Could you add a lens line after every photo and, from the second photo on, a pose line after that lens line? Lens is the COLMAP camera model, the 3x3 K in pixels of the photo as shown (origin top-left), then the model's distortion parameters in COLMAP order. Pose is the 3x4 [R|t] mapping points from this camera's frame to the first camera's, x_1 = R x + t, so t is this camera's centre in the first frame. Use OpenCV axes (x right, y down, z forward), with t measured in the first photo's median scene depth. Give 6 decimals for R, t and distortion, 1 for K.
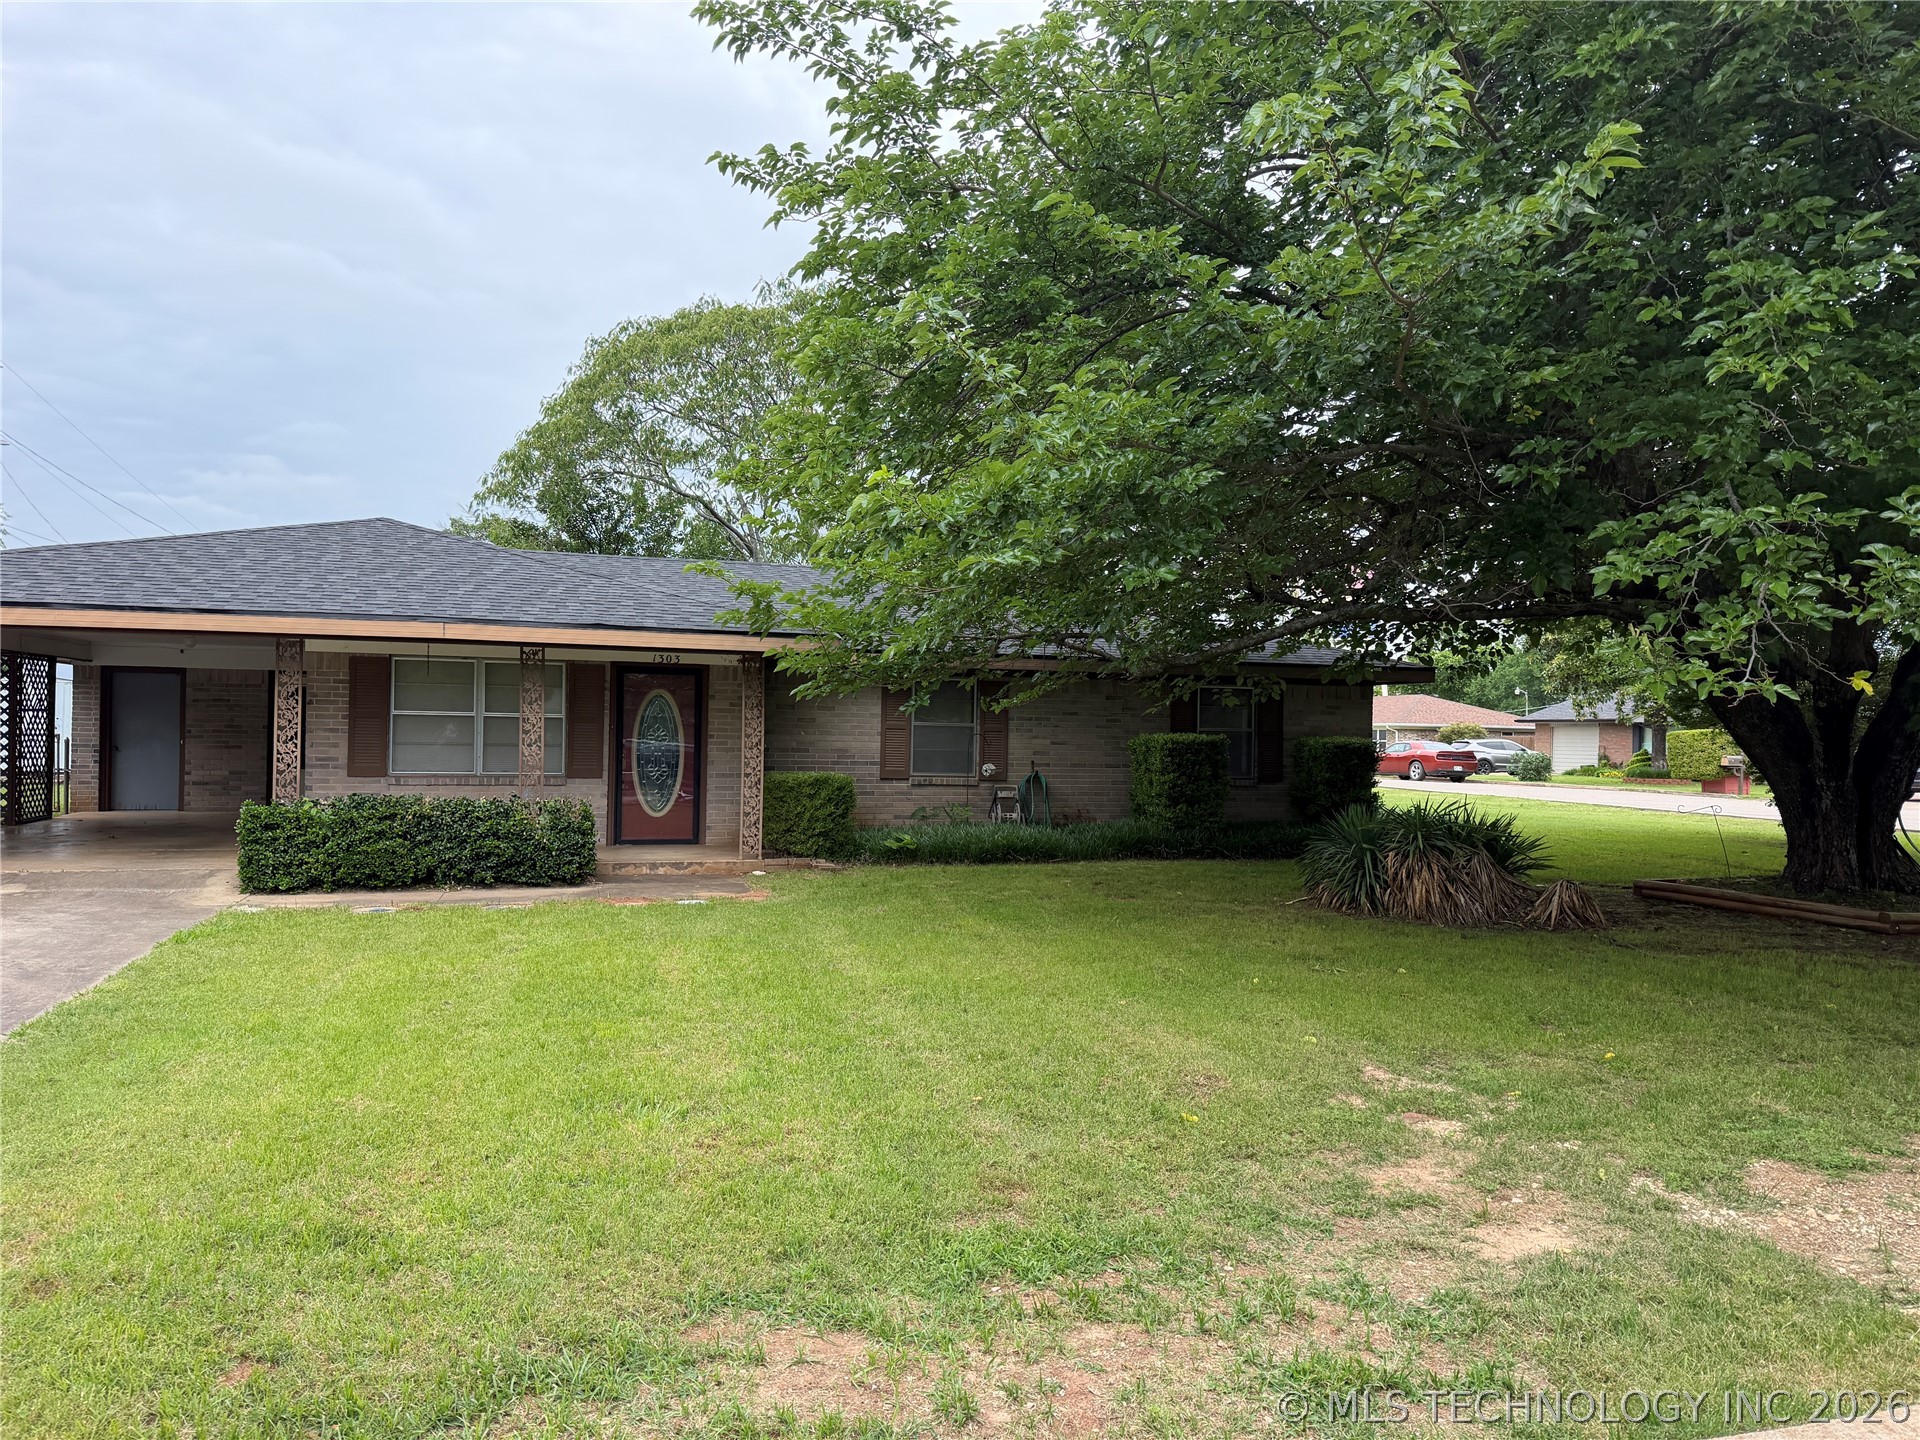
lens RADIAL K [[1359.4, 0, 979.3], [0, 1359.4, 719.2], [0, 0, 1]] dist [0.037095, -0.057170]
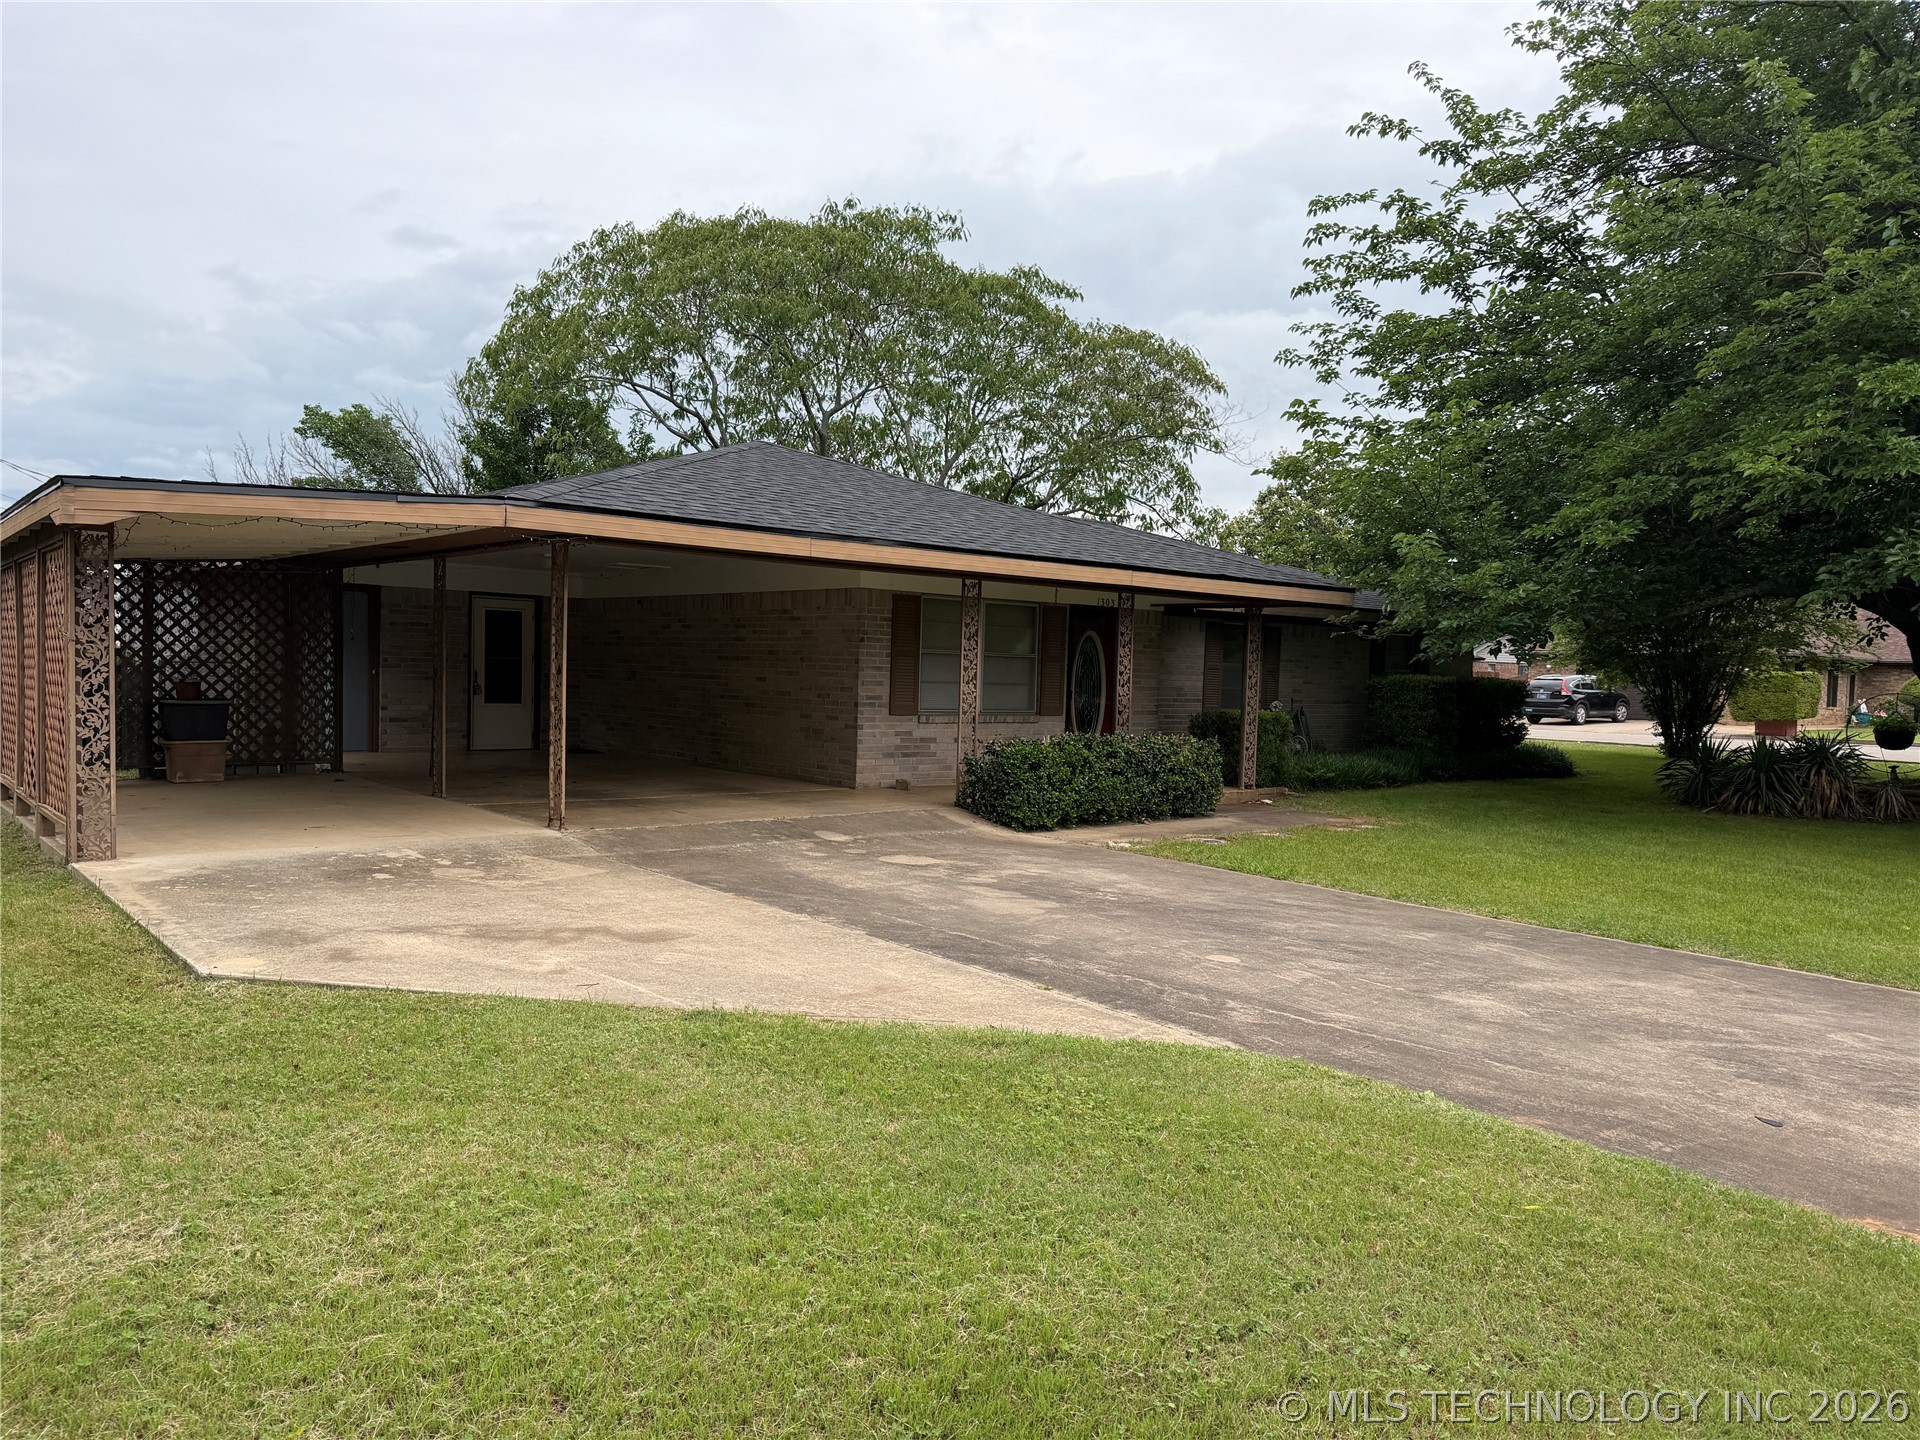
lens RADIAL K [[1359.4, 0, 948.0], [0, 1359.4, 720.3], [0, 0, 1]] dist [0.037095, -0.057170]
pose [[0.919584, -0.005454, 0.392855, -0.729645], [-0.017352, 0.998364, 0.054476, -0.007970], [-0.392510, -0.056912, 0.917985, 0.073673]]
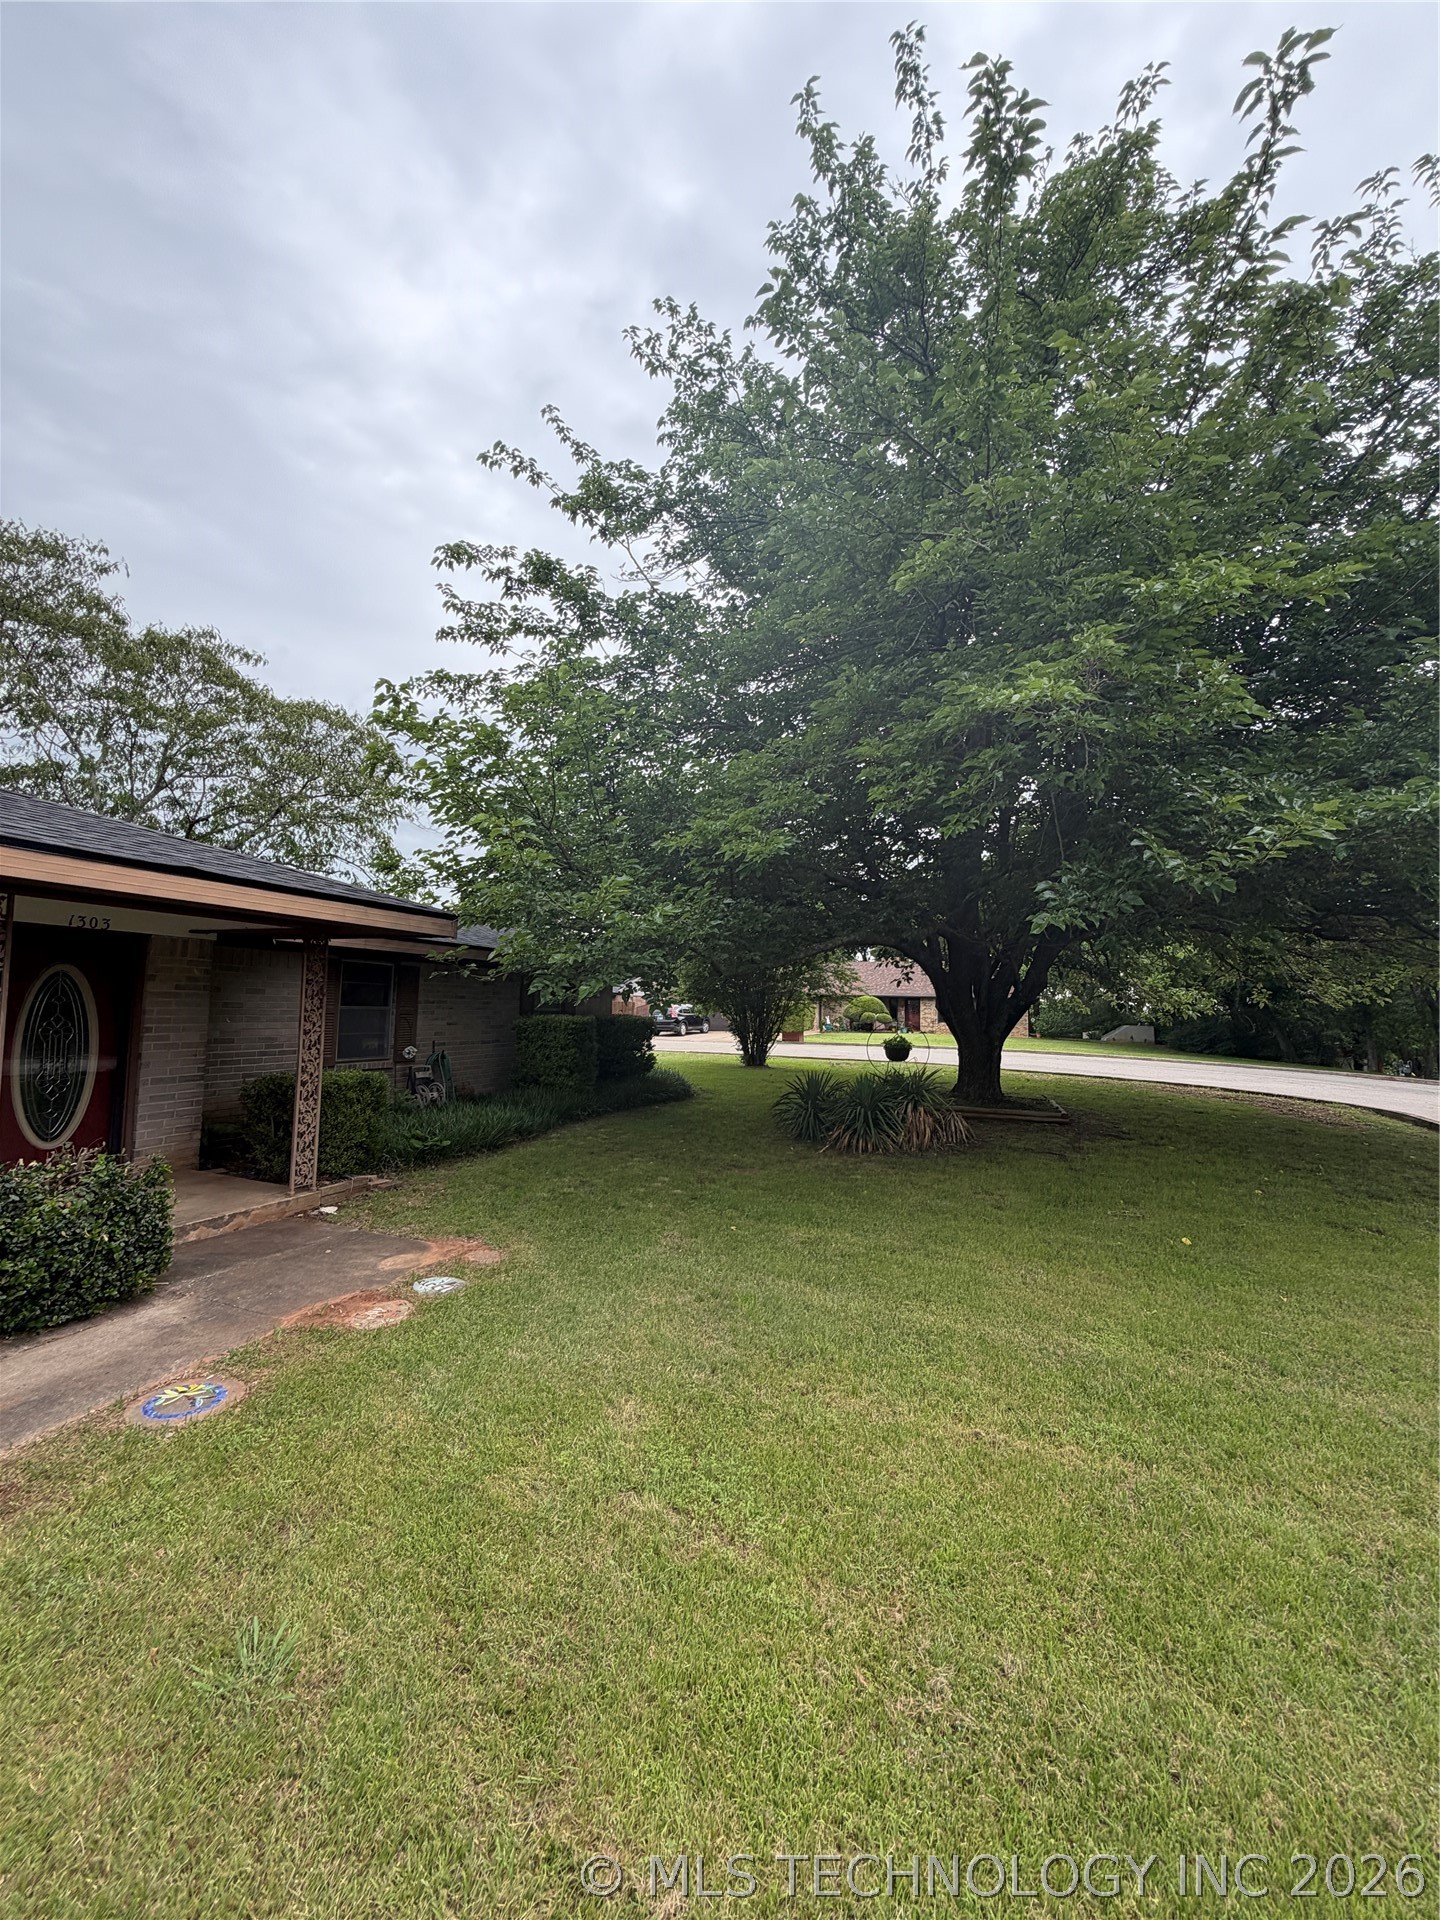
lens RADIAL K [[767.8, 0, 718.7], [0, 767.8, 950.8], [0, 0, 1]] dist [-0.000358, -0.000378]
pose [[0.625617, 0.052332, 0.778373, -0.324012], [-0.017774, 0.998445, -0.052842, -0.014021], [-0.779928, 0.019224, 0.625574, 0.473785]]
